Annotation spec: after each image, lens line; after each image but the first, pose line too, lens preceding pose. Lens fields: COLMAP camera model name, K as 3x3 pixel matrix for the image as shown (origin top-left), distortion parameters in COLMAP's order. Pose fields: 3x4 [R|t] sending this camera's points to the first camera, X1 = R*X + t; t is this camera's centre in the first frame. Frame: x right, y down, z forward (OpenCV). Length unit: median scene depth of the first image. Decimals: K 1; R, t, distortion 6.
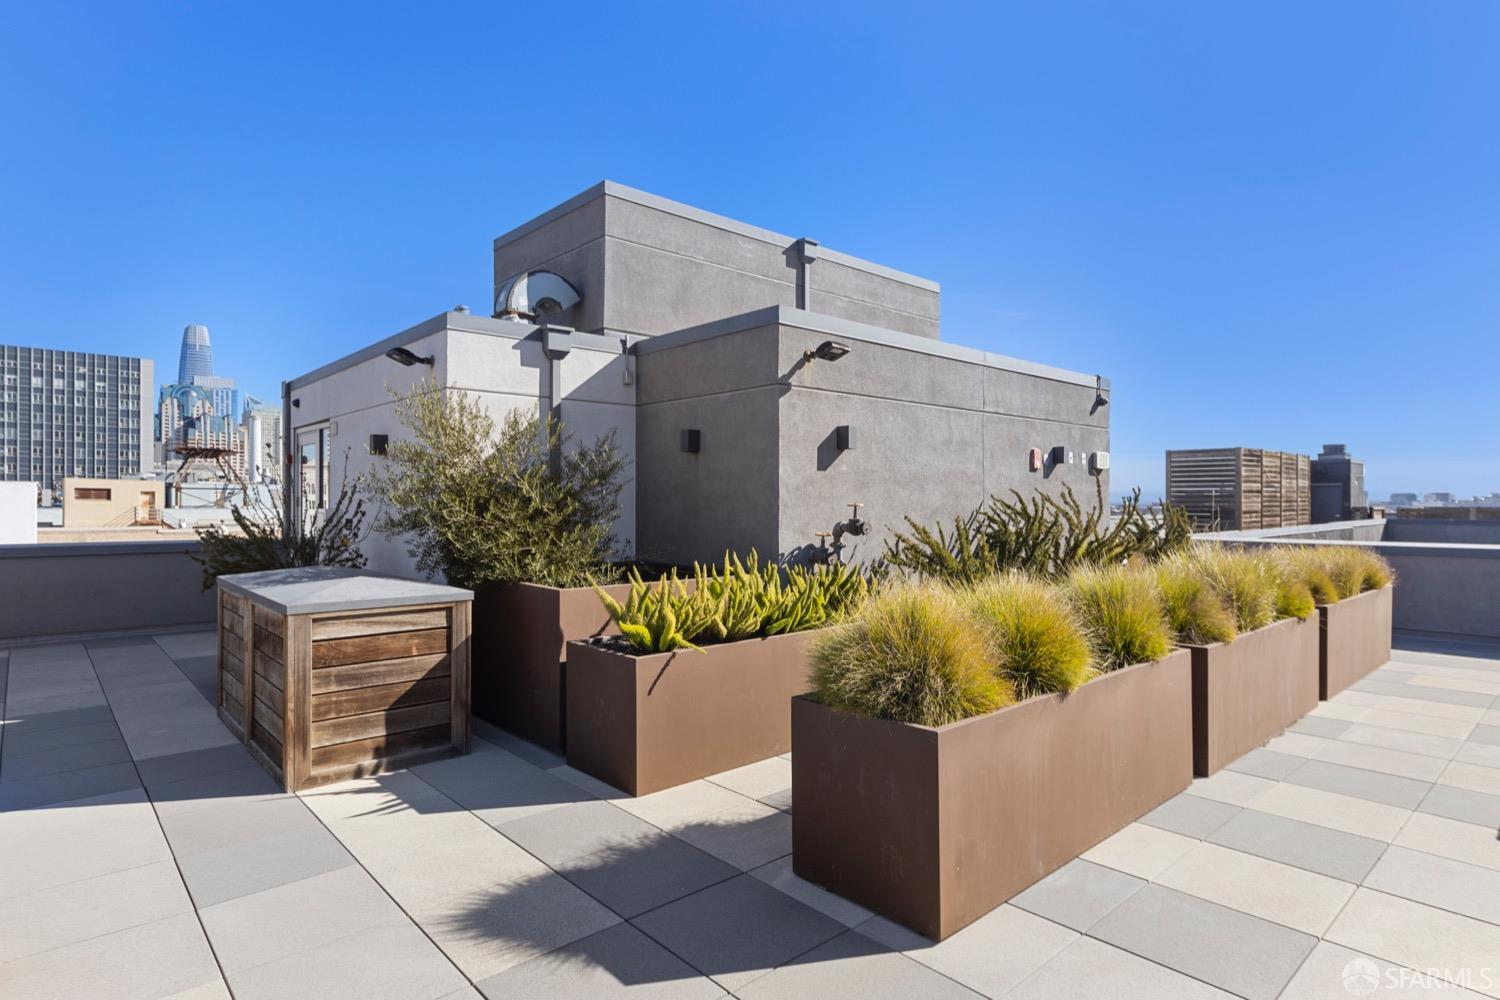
lens RADIAL K [[803.7, 0, 771.1], [0, 803.7, 499.7], [0, 0, 1]] dist [0.004034, 0.001713]
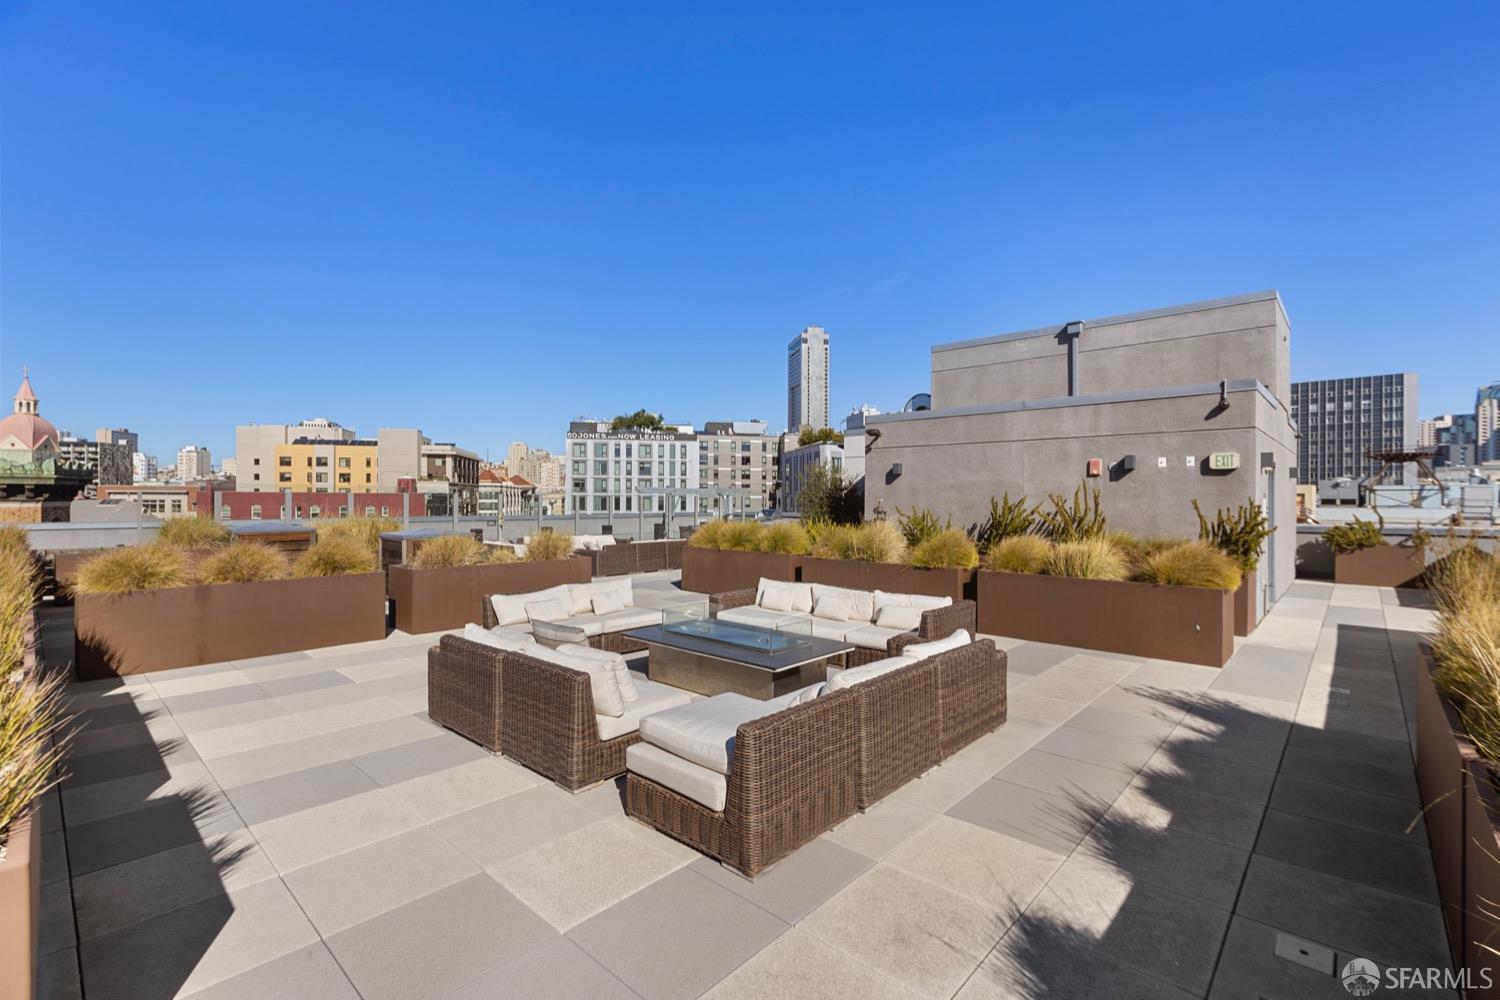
lens RADIAL K [[662.9, 0, 741.7], [0, 662.9, 499.5], [0, 0, 1]] dist [0.003739, -0.000806]
pose [[0.076027, 0.001814, -0.997104, 1.363996], [-0.002869, 0.999995, 0.001601, 0.001868], [0.997102, 0.002739, 0.076032, 0.342872]]
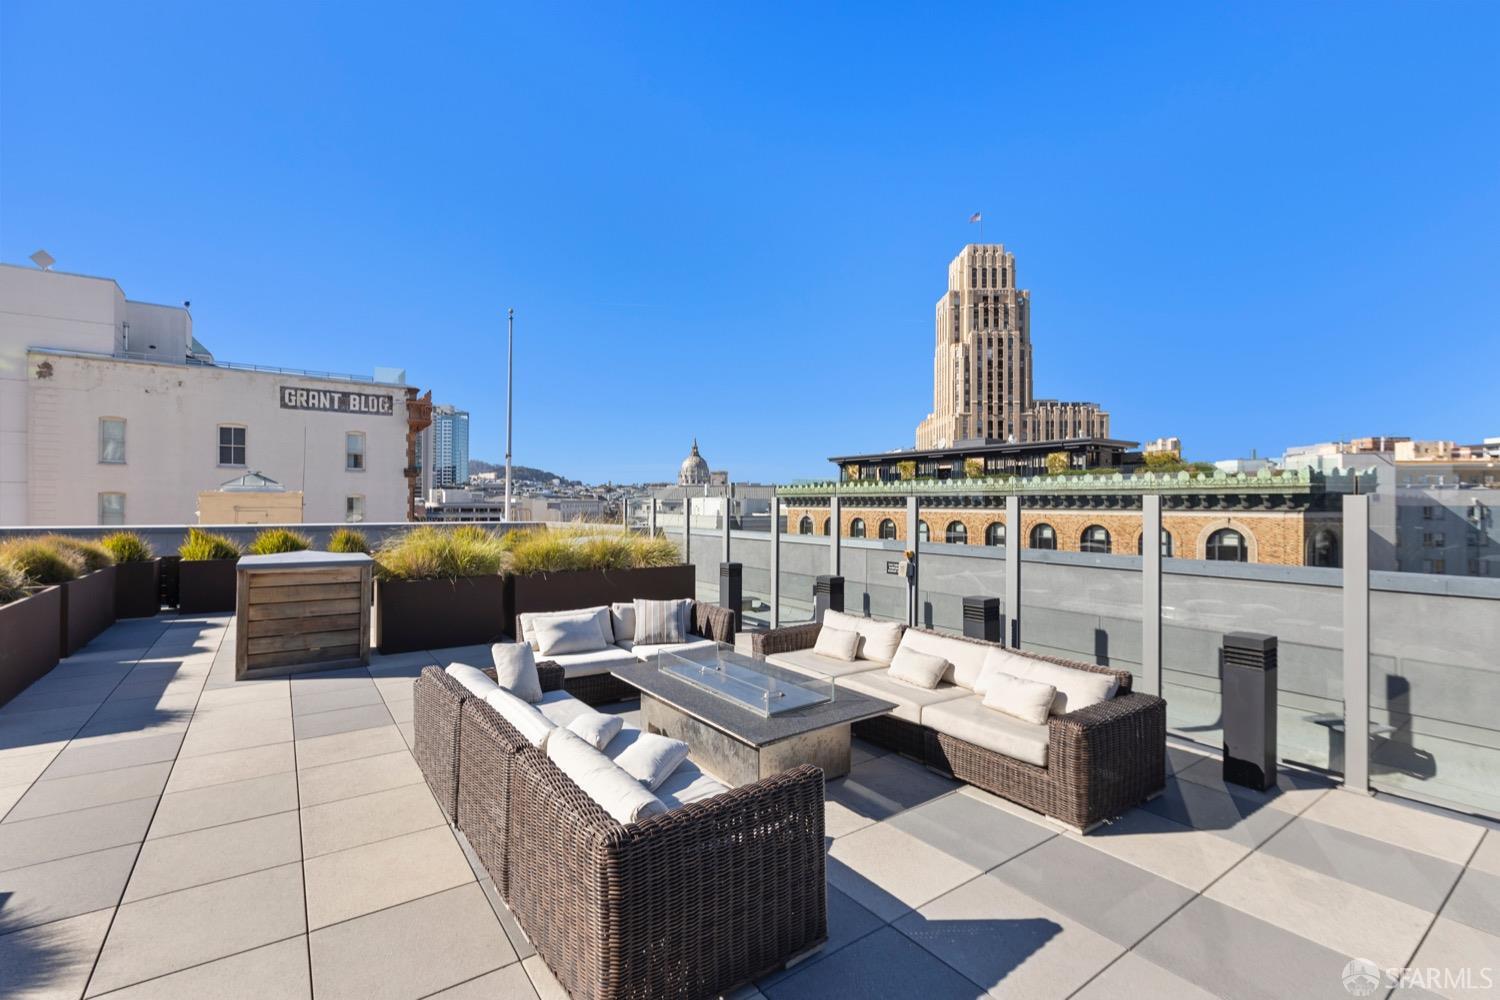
lens RADIAL K [[662.9, 0, 762.6], [0, 662.9, 499.7], [0, 0, 1]] dist [0.003739, -0.000806]
pose [[-0.992146, 0.000530, 0.125081, -0.391458], [-0.000789, 0.999945, -0.010498, 0.006136], [-0.125080, -0.010514, -0.992091, 0.522510]]
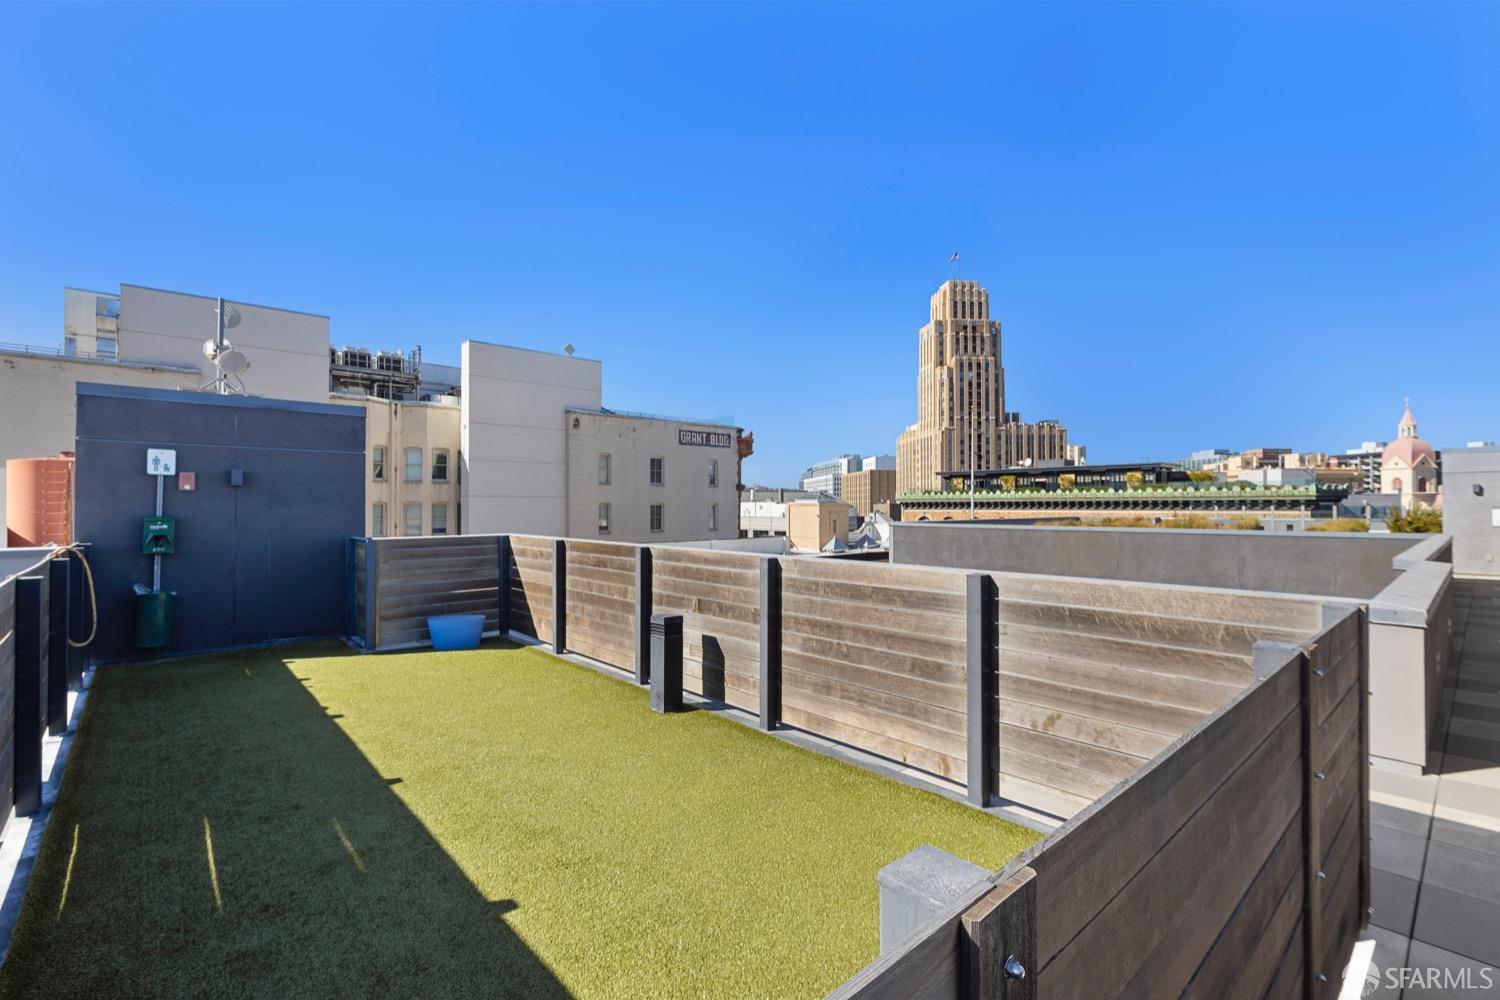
lens RADIAL K [[662.9, 0, 760.9], [0, 662.9, 504.4], [0, 0, 1]] dist [0.003739, -0.000806]
pose [[-0.999953, 0.005557, 0.007902, 2.332707], [0.005500, 0.999959, -0.007226, -0.006755], [-0.007942, -0.007182, -0.999943, 2.921570]]
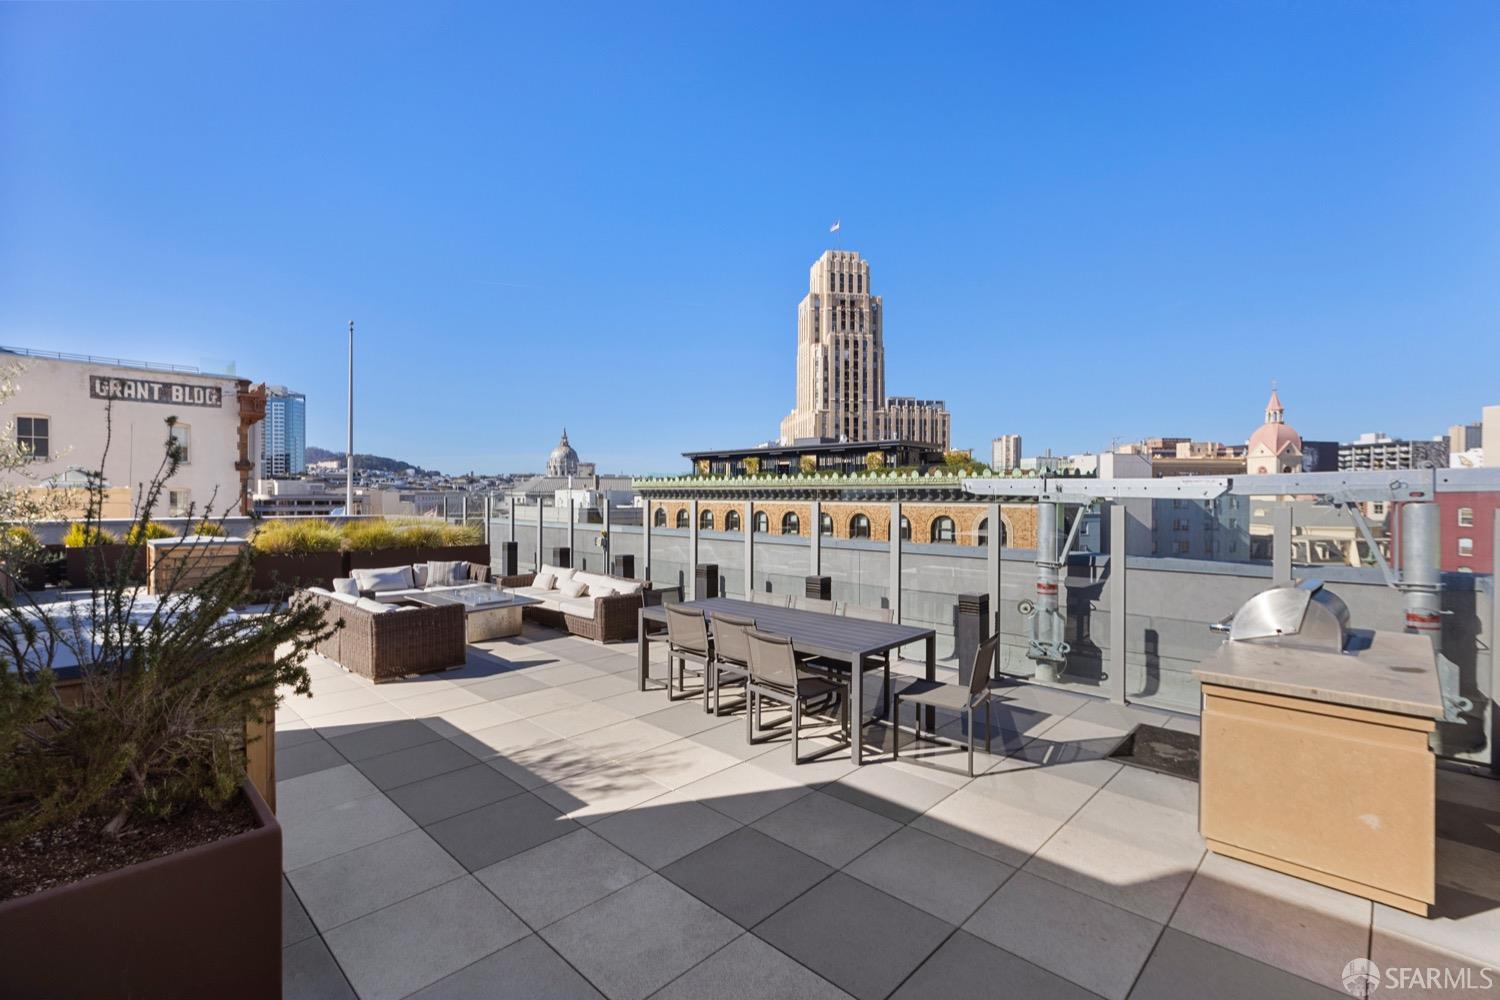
lens RADIAL K [[662.9, 0, 758.8], [0, 662.9, 502.1], [0, 0, 1]] dist [0.003739, -0.000806]
pose [[-0.998426, 0.001413, -0.056066, -0.663457], [0.001063, 0.999980, 0.006275, -0.006061], [0.056074, 0.006205, -0.998407, 1.000988]]
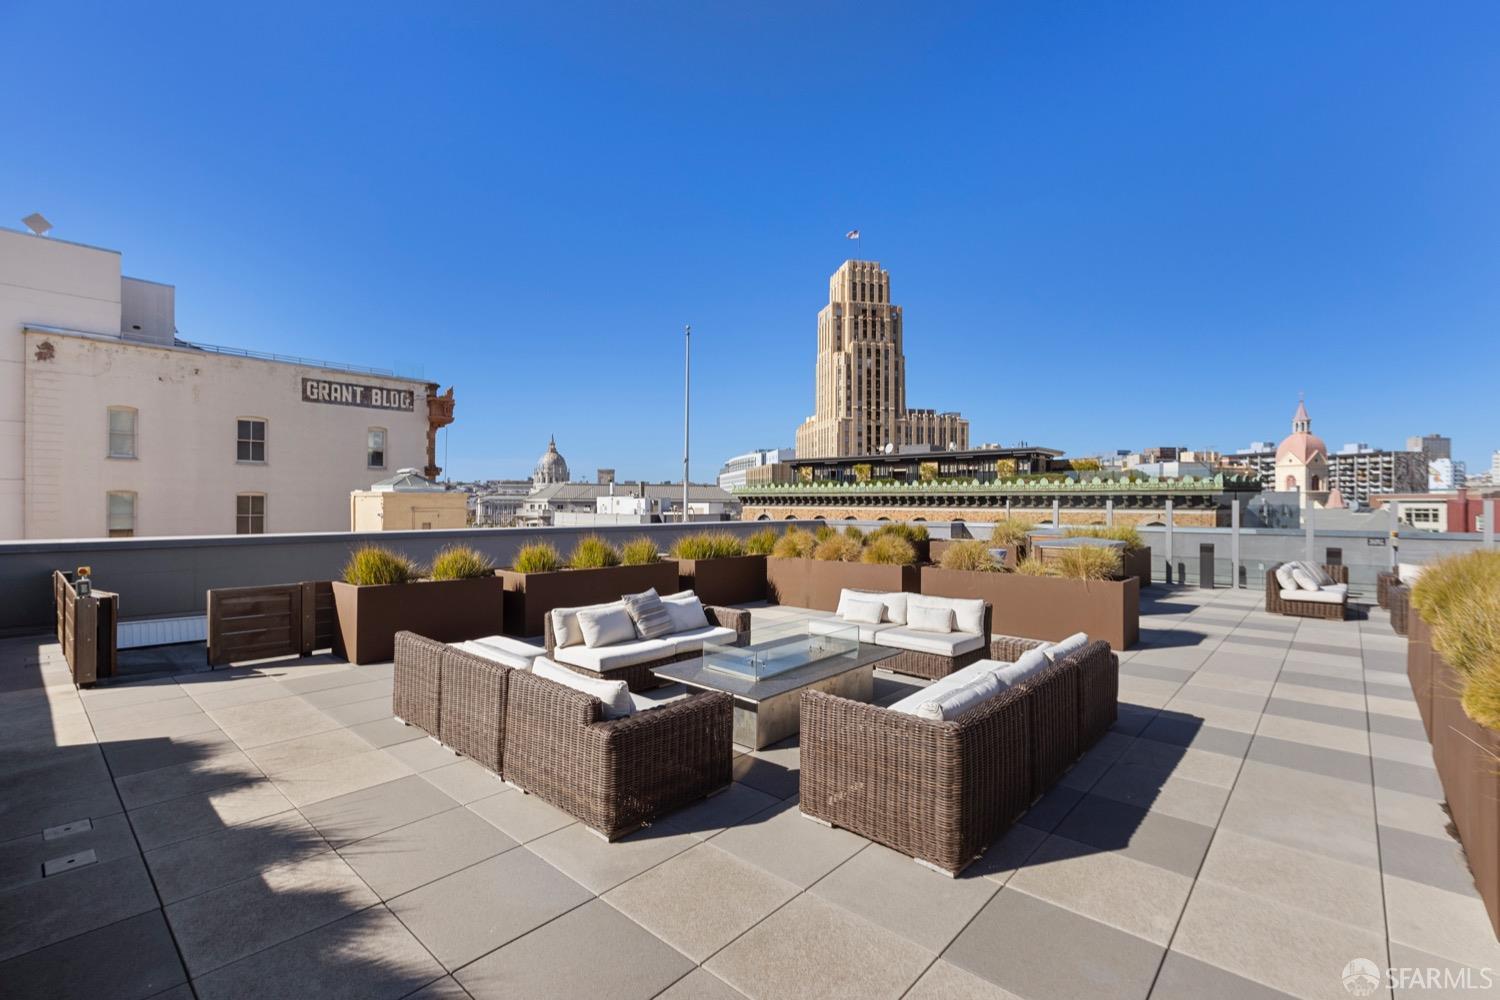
lens RADIAL K [[662.9, 0, 762.5], [0, 662.9, 504.8], [0, 0, 1]] dist [0.003739, -0.000806]
pose [[-0.995092, -0.000074, -0.098959, 0.824740], [0.000006, 1.000000, -0.000809, 0.003004], [0.098959, -0.000805, -0.995091, 0.930858]]
